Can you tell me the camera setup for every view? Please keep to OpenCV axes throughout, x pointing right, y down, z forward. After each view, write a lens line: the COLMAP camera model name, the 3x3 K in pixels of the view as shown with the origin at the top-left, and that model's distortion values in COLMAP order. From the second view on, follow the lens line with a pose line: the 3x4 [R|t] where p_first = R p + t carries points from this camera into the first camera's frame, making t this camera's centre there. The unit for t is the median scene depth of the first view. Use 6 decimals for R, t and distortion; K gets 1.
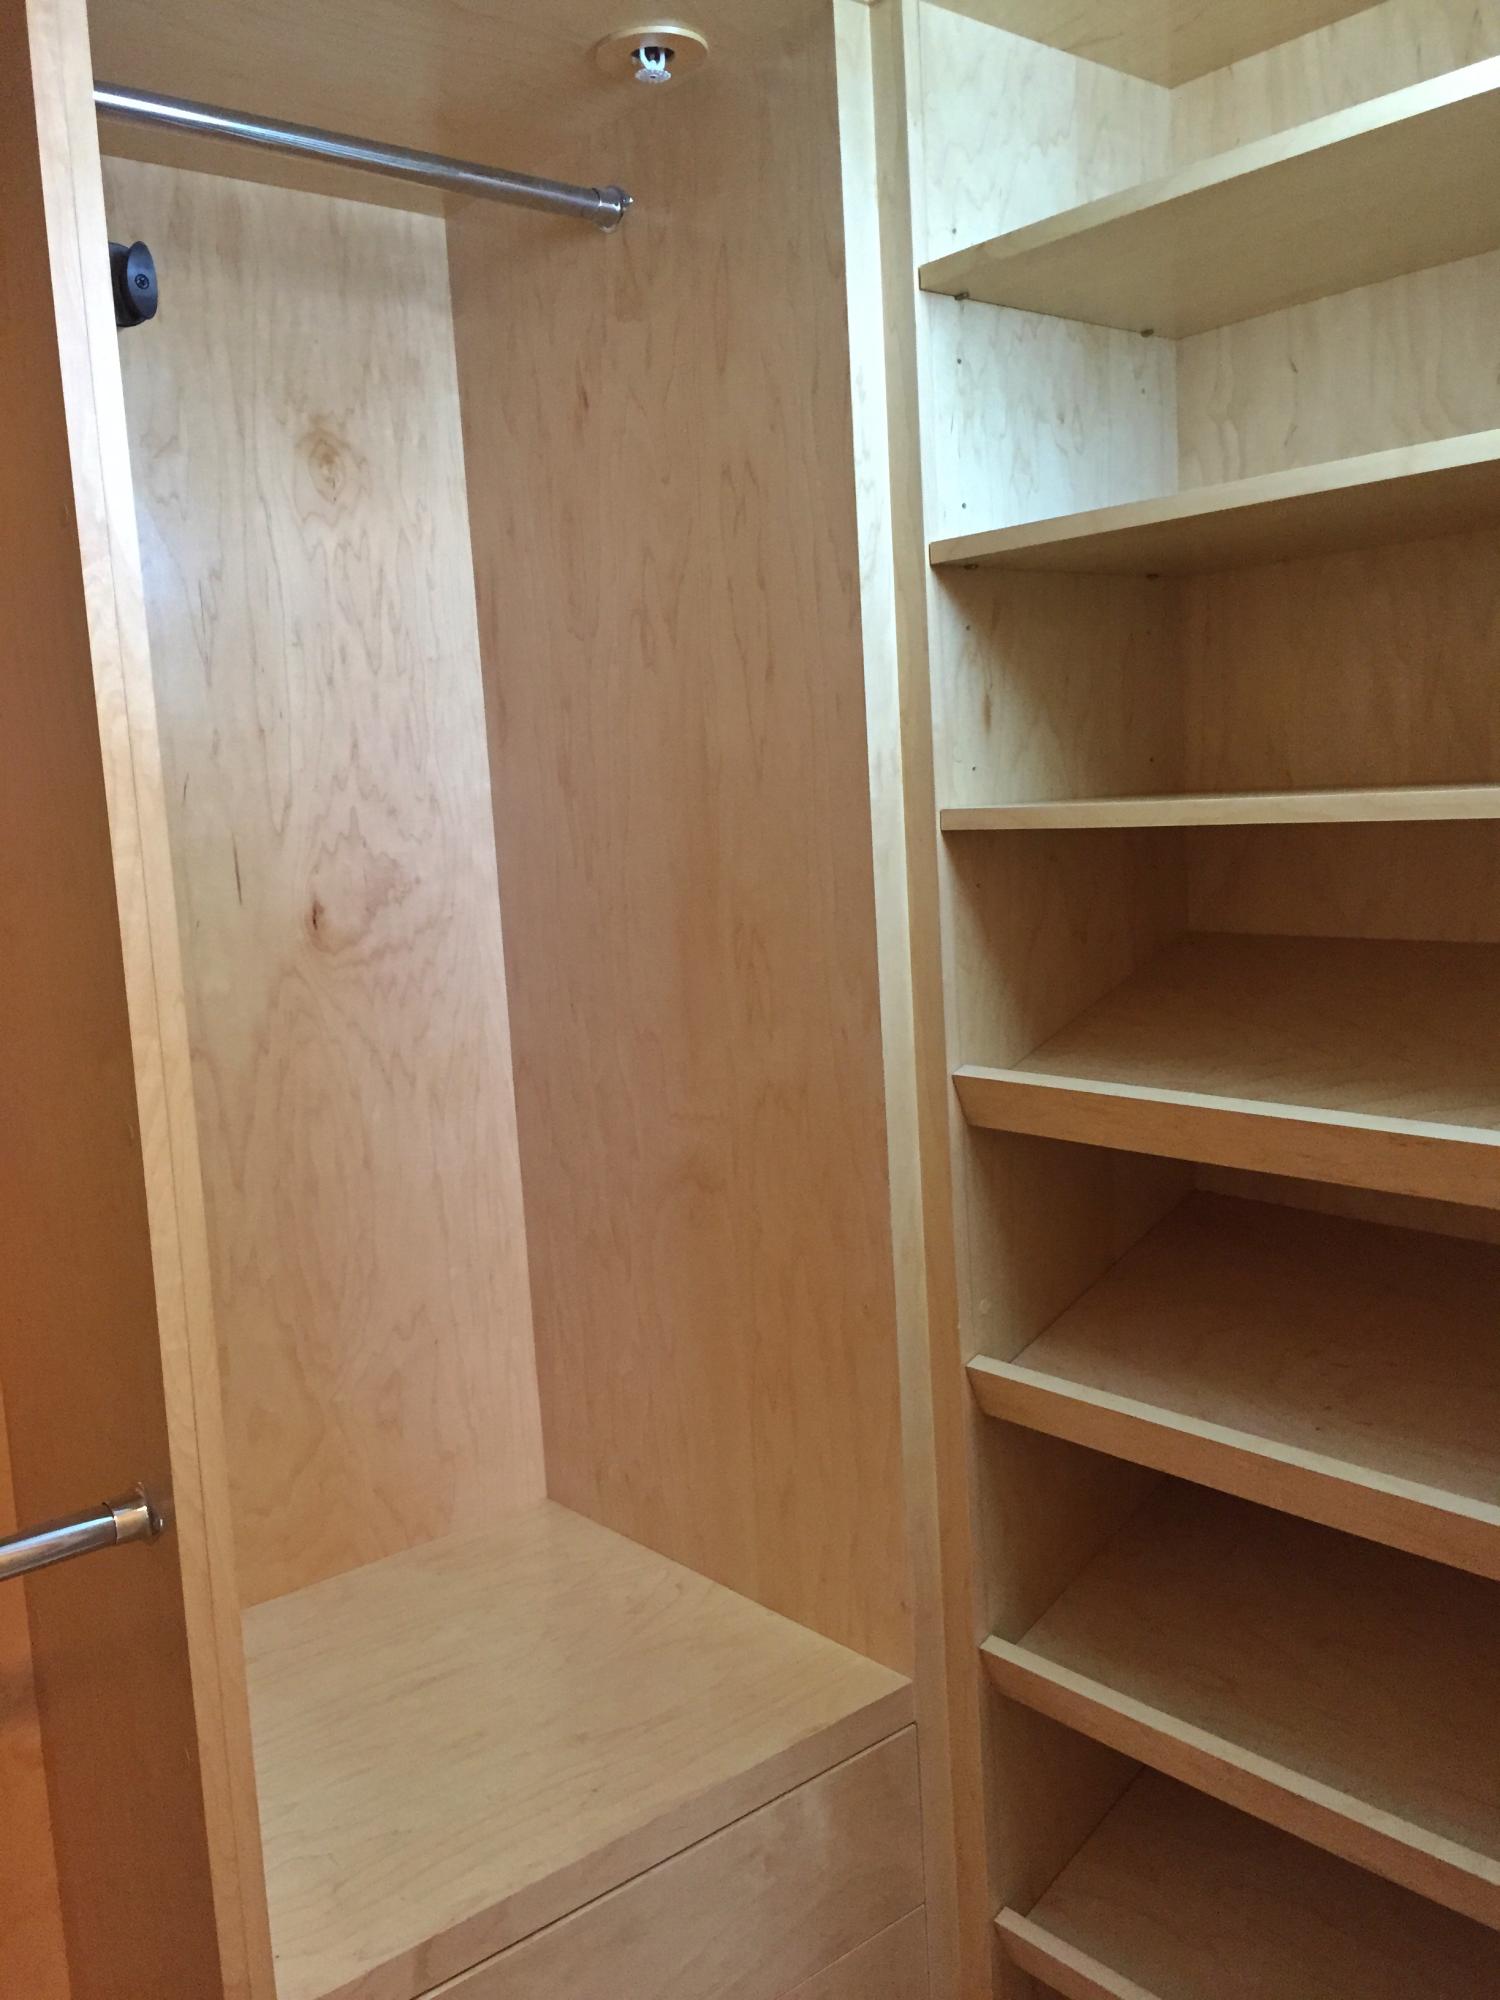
lens RADIAL K [[1698.6, 0, 750.0], [0, 1698.6, 1000.0], [0, 0, 1]] dist [0.078264, -0.124690]
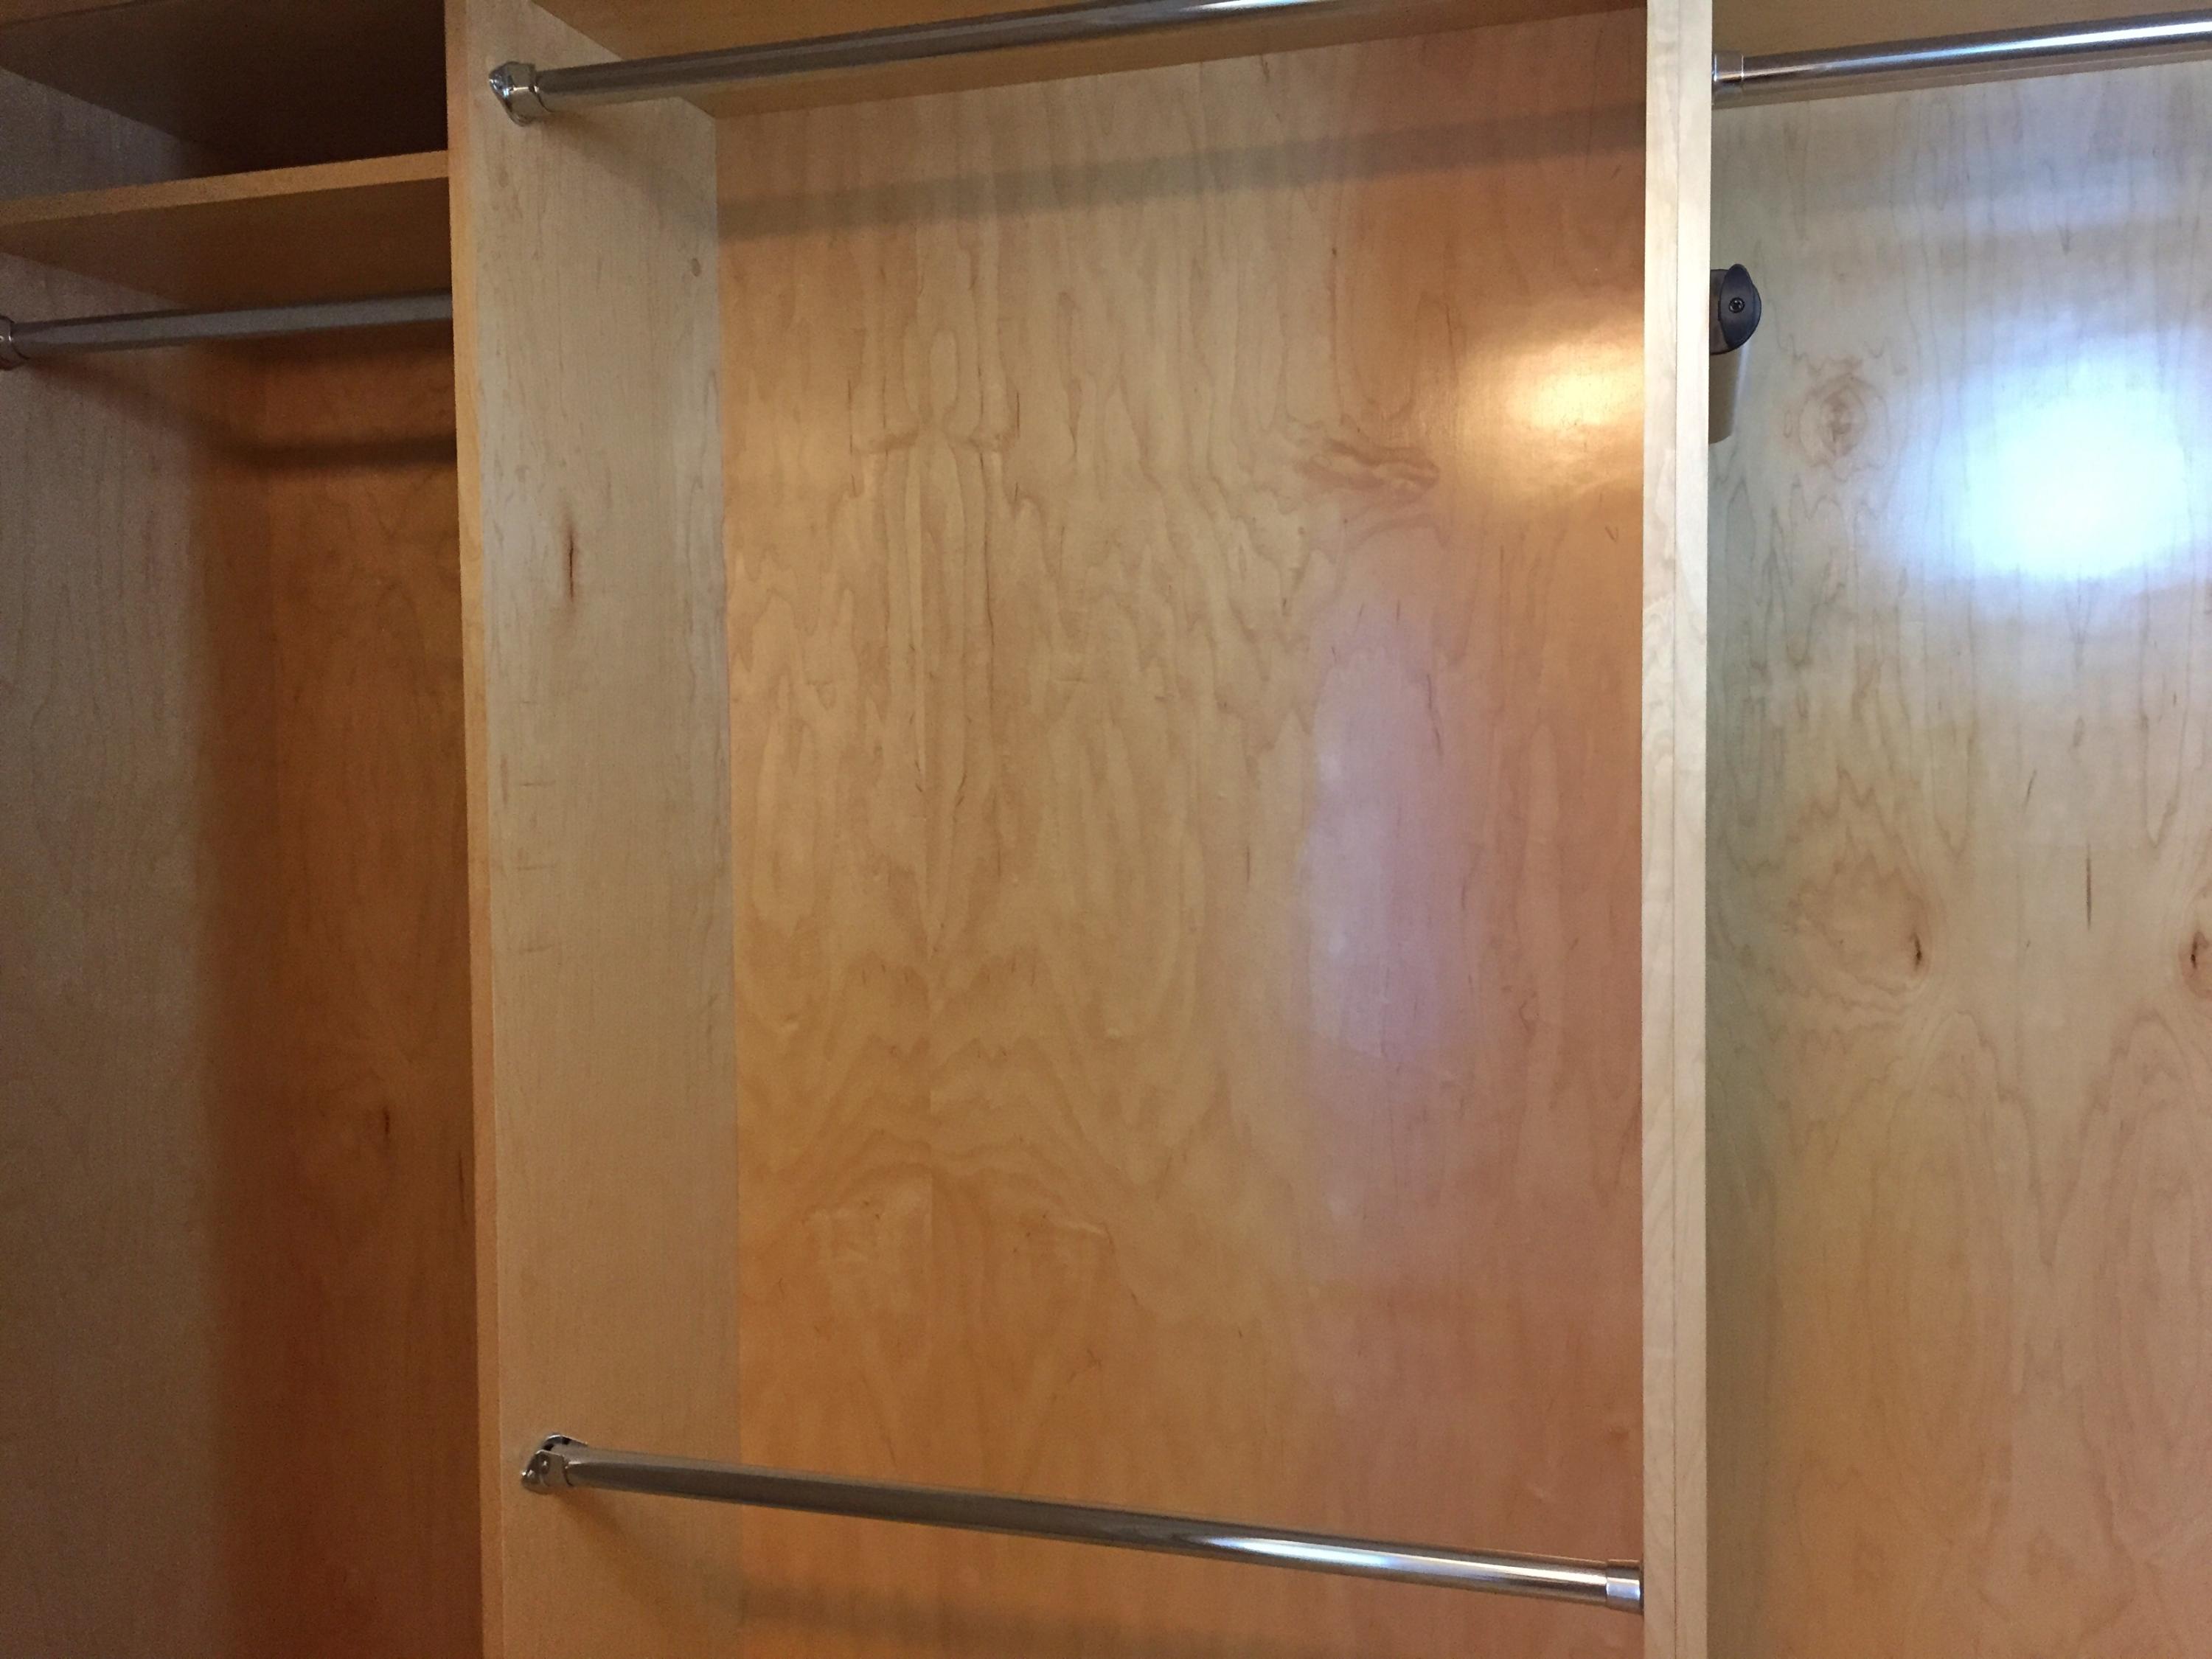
lens RADIAL K [[1878.6, 0, 1107.0], [0, 1878.6, 812.2], [0, 0, 1]] dist [0.078264, -0.124690]
pose [[0.538534, 0.078093, -0.838977, 0.217368], [-0.120681, 0.992579, 0.014927, -0.068476], [0.833917, 0.093210, 0.543962, 0.099848]]
